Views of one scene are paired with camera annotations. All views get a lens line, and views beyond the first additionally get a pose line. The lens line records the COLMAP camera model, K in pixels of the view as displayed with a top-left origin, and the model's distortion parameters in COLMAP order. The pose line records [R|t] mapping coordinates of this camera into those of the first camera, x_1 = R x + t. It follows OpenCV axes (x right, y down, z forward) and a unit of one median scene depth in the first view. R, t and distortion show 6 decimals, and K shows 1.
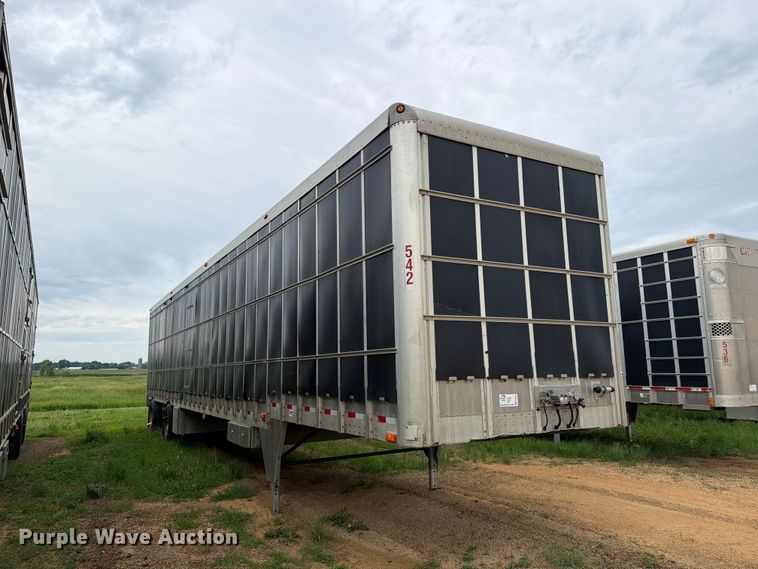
lens RADIAL K [[529.5, 0, 379.2], [0, 529.5, 282.4], [0, 0, 1]] dist [0.079507, -0.110035]
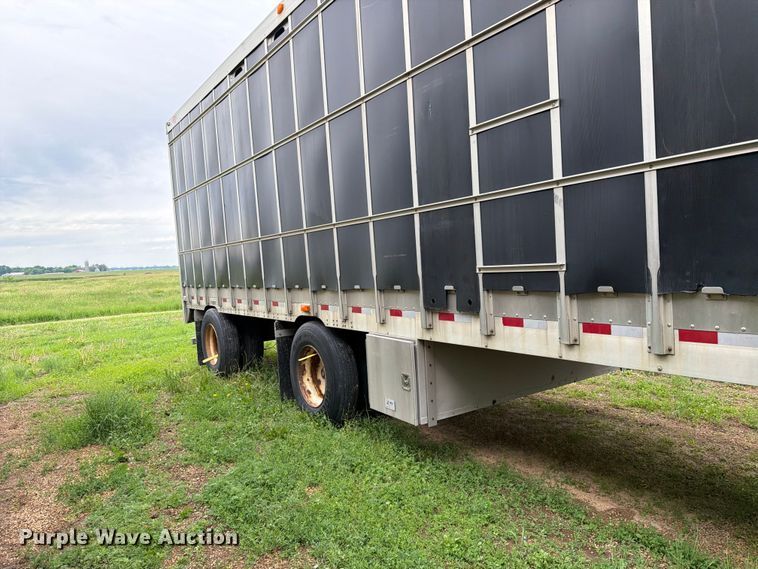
lens RADIAL K [[534.1, 0, 381.1], [0, 534.1, 282.2], [0, 0, 1]] dist [0.075104, -0.113818]
pose [[0.995814, -0.040180, 0.082098, -0.413383], [0.023355, 0.980235, 0.196453, 0.143283], [-0.088369, -0.193713, 0.977070, 0.710108]]
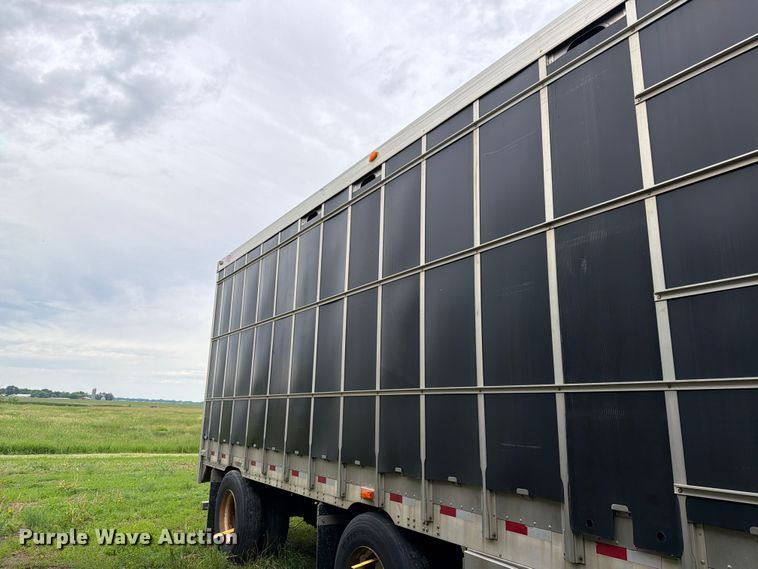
lens RADIAL K [[526.6, 0, 378.6], [0, 526.6, 269.3], [0, 0, 1]] dist [0.029707, -0.040544]
pose [[0.996377, 0.065934, 0.053711, -0.458838], [-0.059867, 0.992386, -0.107640, 0.141336], [-0.060399, 0.104034, 0.992738, 0.782842]]
